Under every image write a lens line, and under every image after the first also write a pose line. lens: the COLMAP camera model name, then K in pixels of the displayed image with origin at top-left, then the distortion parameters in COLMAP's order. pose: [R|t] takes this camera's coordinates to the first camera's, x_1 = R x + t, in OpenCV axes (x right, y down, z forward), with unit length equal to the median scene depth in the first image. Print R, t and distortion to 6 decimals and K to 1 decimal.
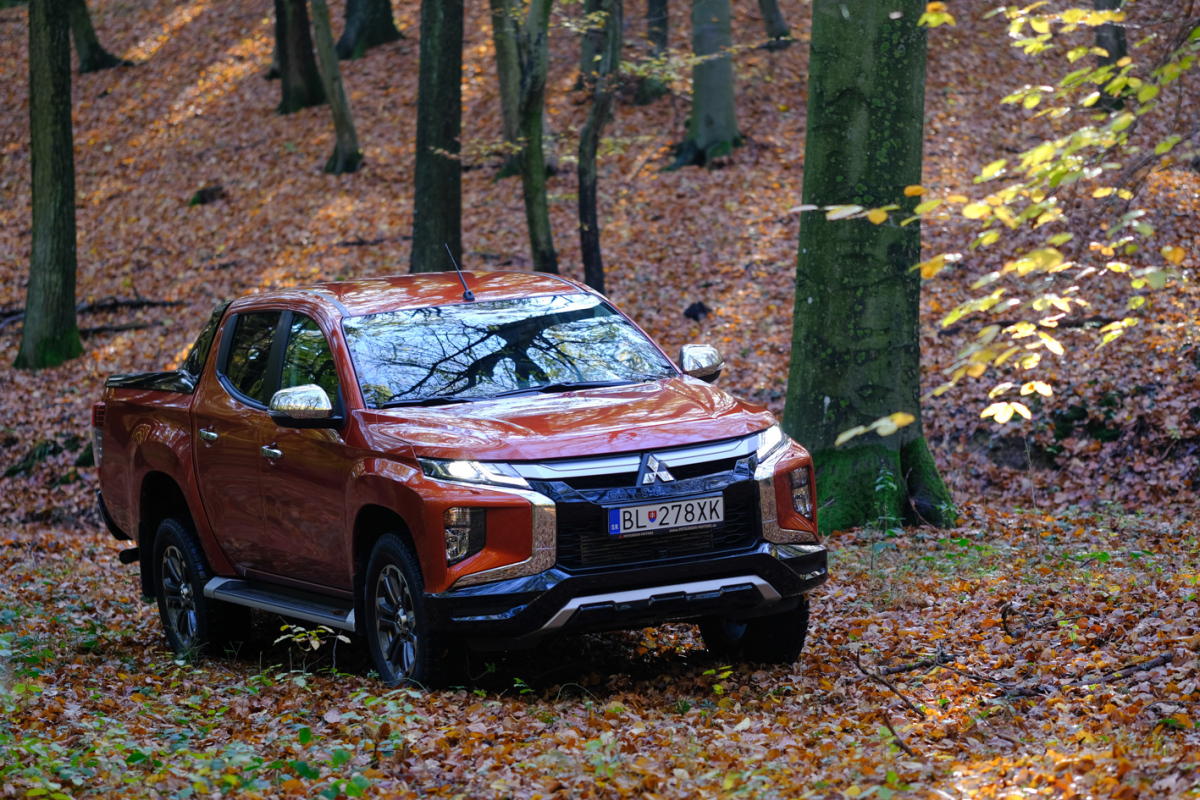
lens RADIAL K [[4308.0, 0, 614.7], [0, 4308.0, 377.1], [0, 0, 1]] dist [0.153770, -0.056060]
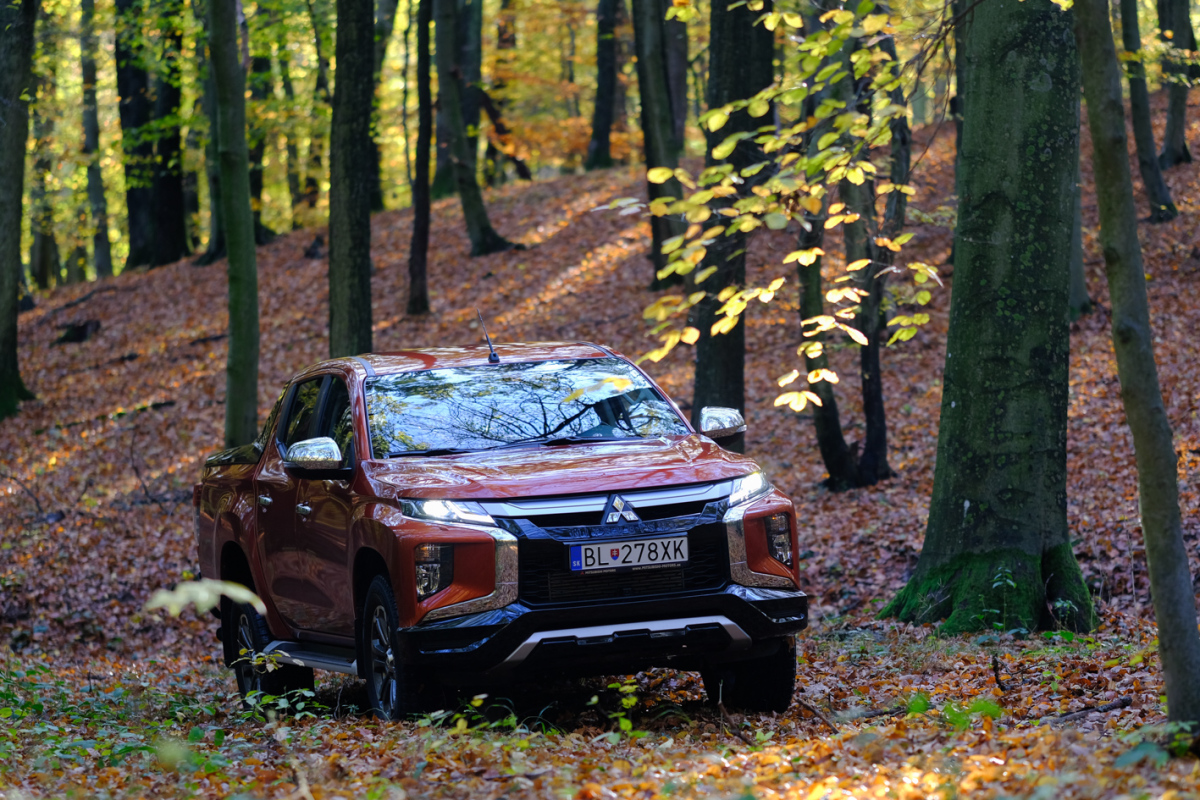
lens RADIAL K [[4591.1, 0, 600.0], [0, 4591.1, 400.0], [0, 0, 1]] dist [0.160547, -1.449194]
pose [[0.990779, 0.003309, -0.135450, 0.148534], [-0.010424, 0.998600, -0.051852, 0.050768], [0.135089, 0.052785, 0.989426, -0.082460]]
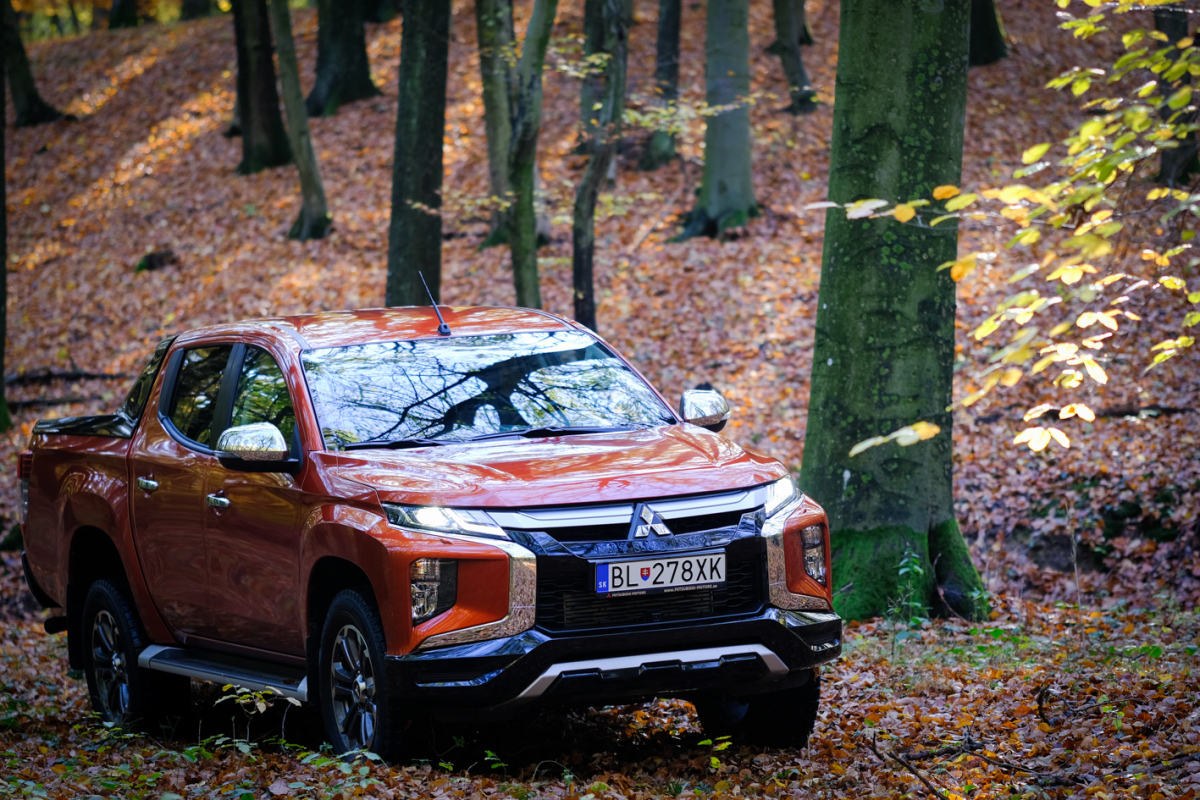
lens RADIAL K [[4857.3, 0, 600.0], [0, 4857.3, 400.0], [0, 0, 1]] dist [0.207300, -1.904665]
pose [[0.999765, 0.021485, -0.003017, 0.001644], [-0.021548, 0.999510, -0.022719, 0.018885], [0.002527, 0.022778, 0.999737, -0.000394]]
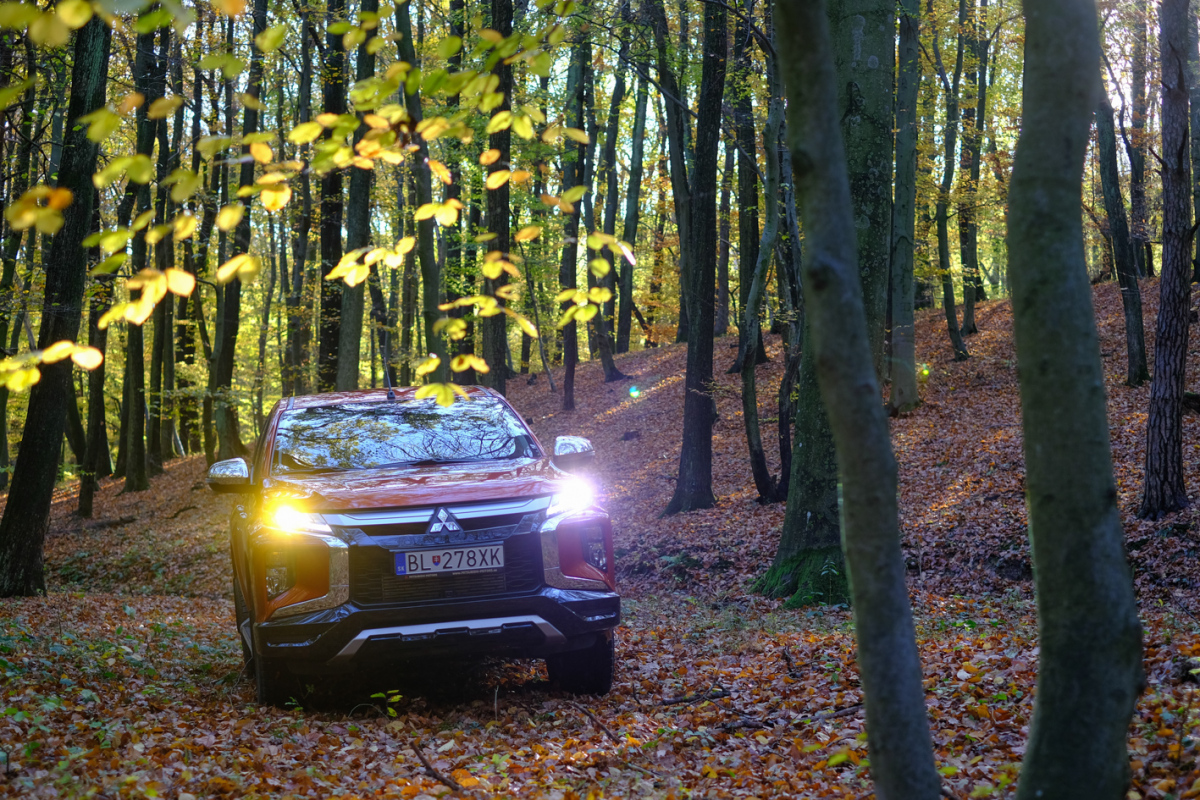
lens RADIAL K [[1972.7, 0, 599.3], [0, 1972.7, 424.7], [0, 0, 1]] dist [-0.045779, 0.093874]
pose [[0.979955, 0.004123, -0.199175, 0.151237], [-0.018559, 0.997327, -0.070666, 0.031542], [0.198351, 0.072946, 0.977413, 0.475748]]
